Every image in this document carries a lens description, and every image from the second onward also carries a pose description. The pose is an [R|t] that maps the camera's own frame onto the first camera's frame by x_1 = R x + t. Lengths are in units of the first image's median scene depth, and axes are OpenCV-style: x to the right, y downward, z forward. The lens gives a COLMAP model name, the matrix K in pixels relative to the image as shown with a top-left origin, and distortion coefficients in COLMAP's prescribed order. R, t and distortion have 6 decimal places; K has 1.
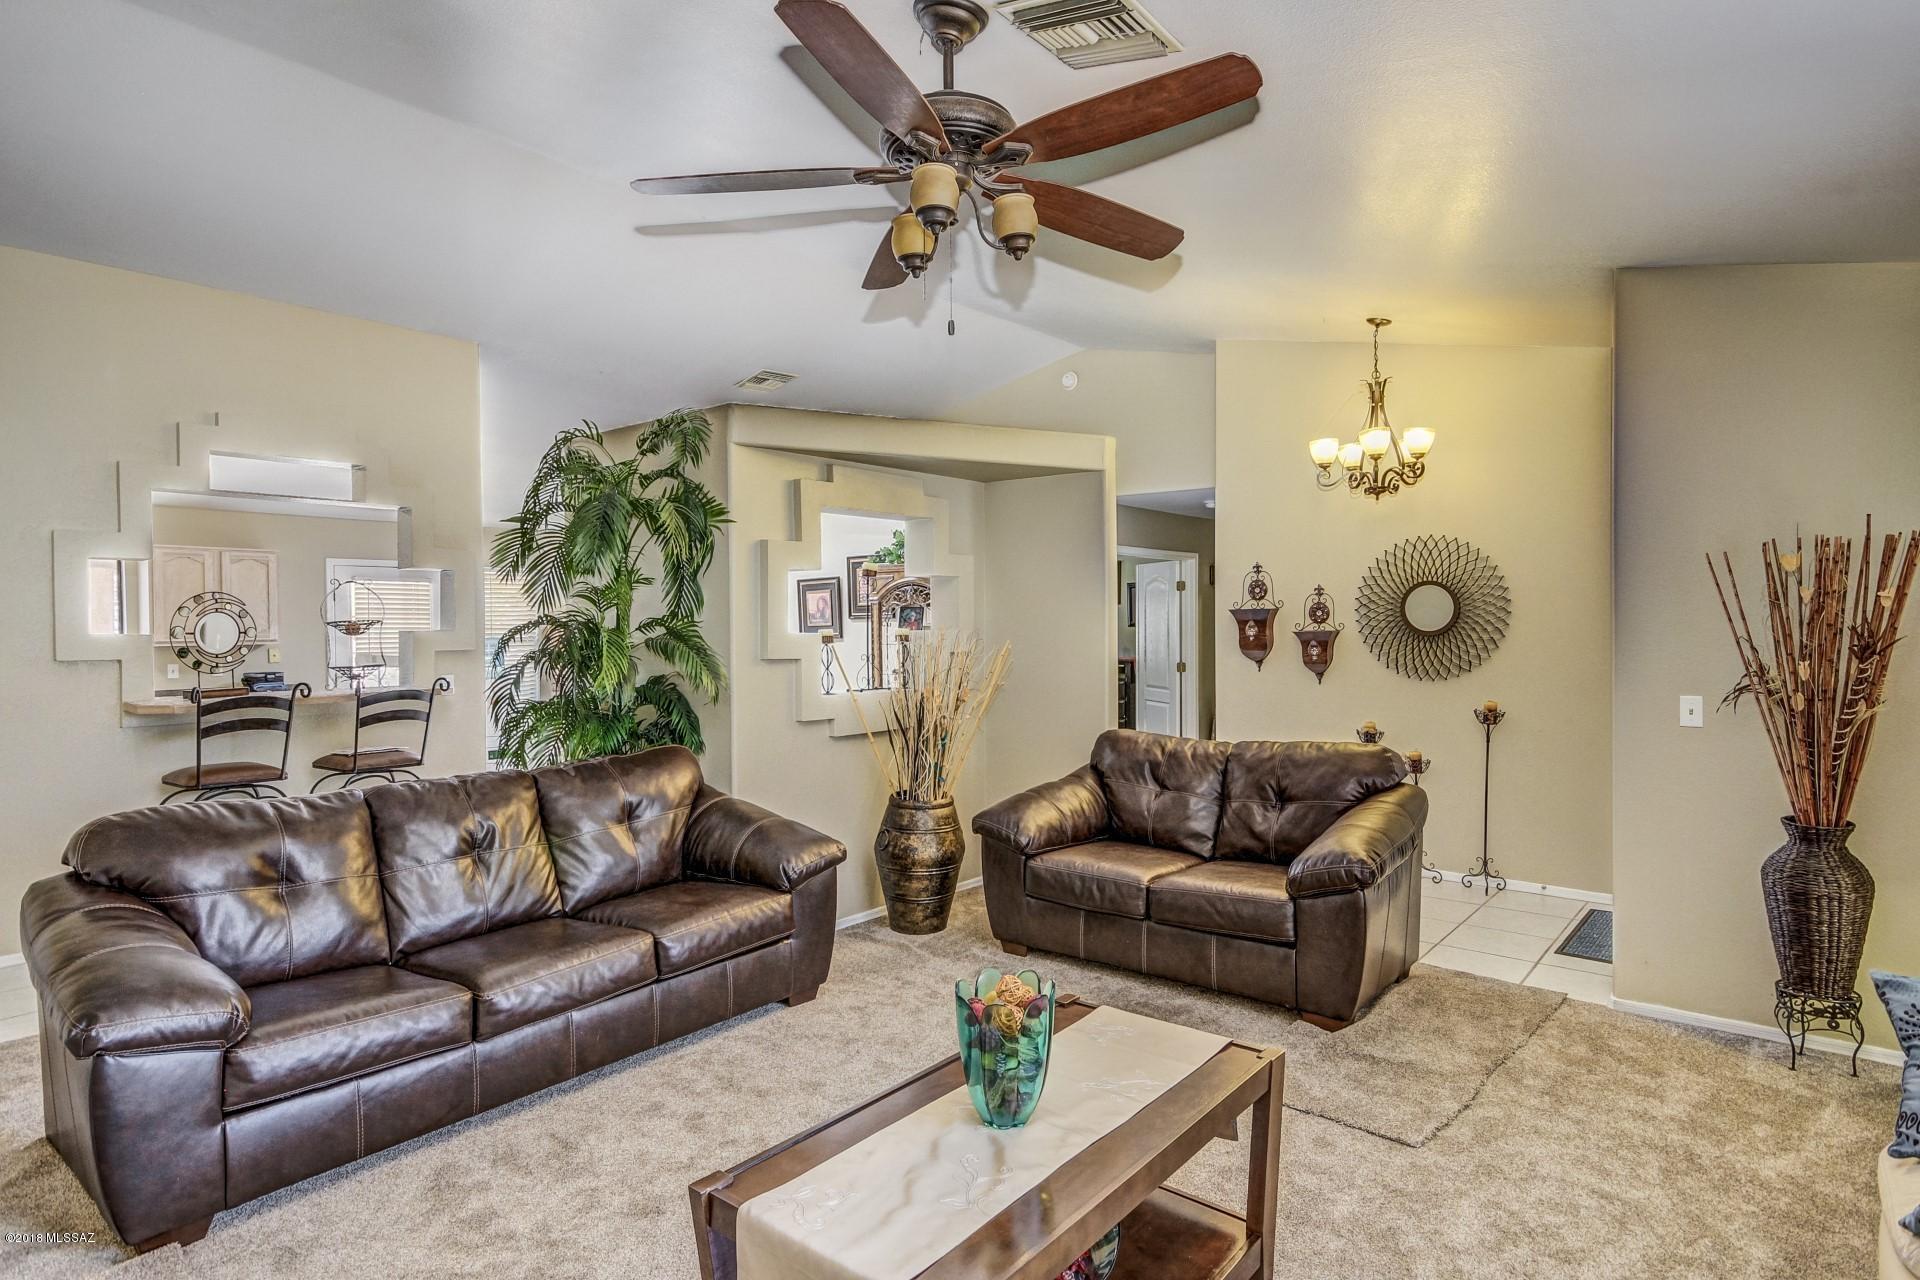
lens RADIAL K [[1041.1, 0, 962.6], [0, 1041.1, 629.2], [0, 0, 1]] dist [0.011348, 0.004419]
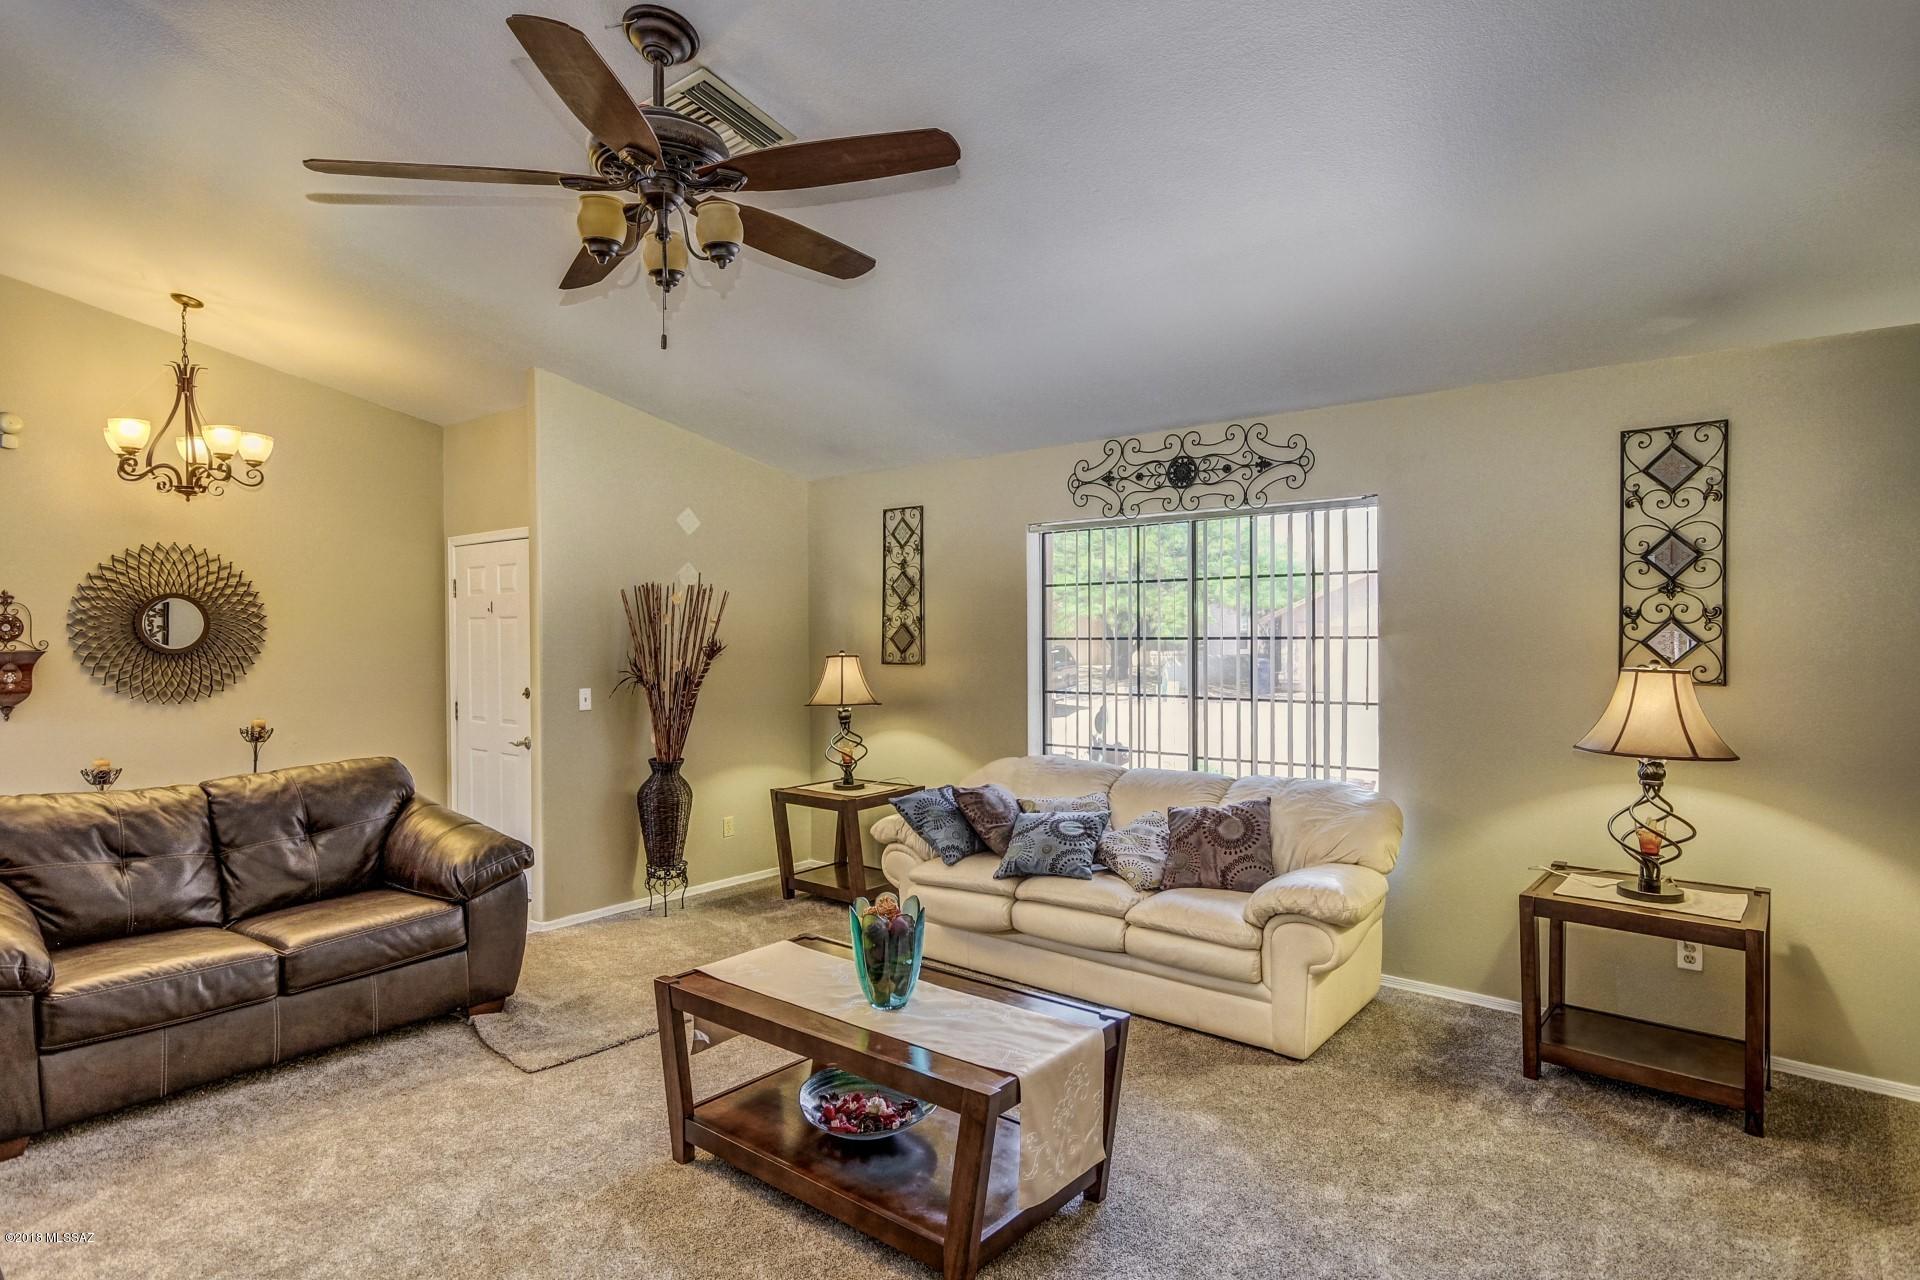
lens RADIAL K [[1041.1, 0, 951.3], [0, 1041.1, 639.4], [0, 0, 1]] dist [0.011348, 0.004419]
pose [[0.010043, -0.002251, 0.999947, -0.502873], [0.015287, 0.999881, 0.002097, 0.001620], [-0.999833, 0.015266, 0.010076, 0.350191]]
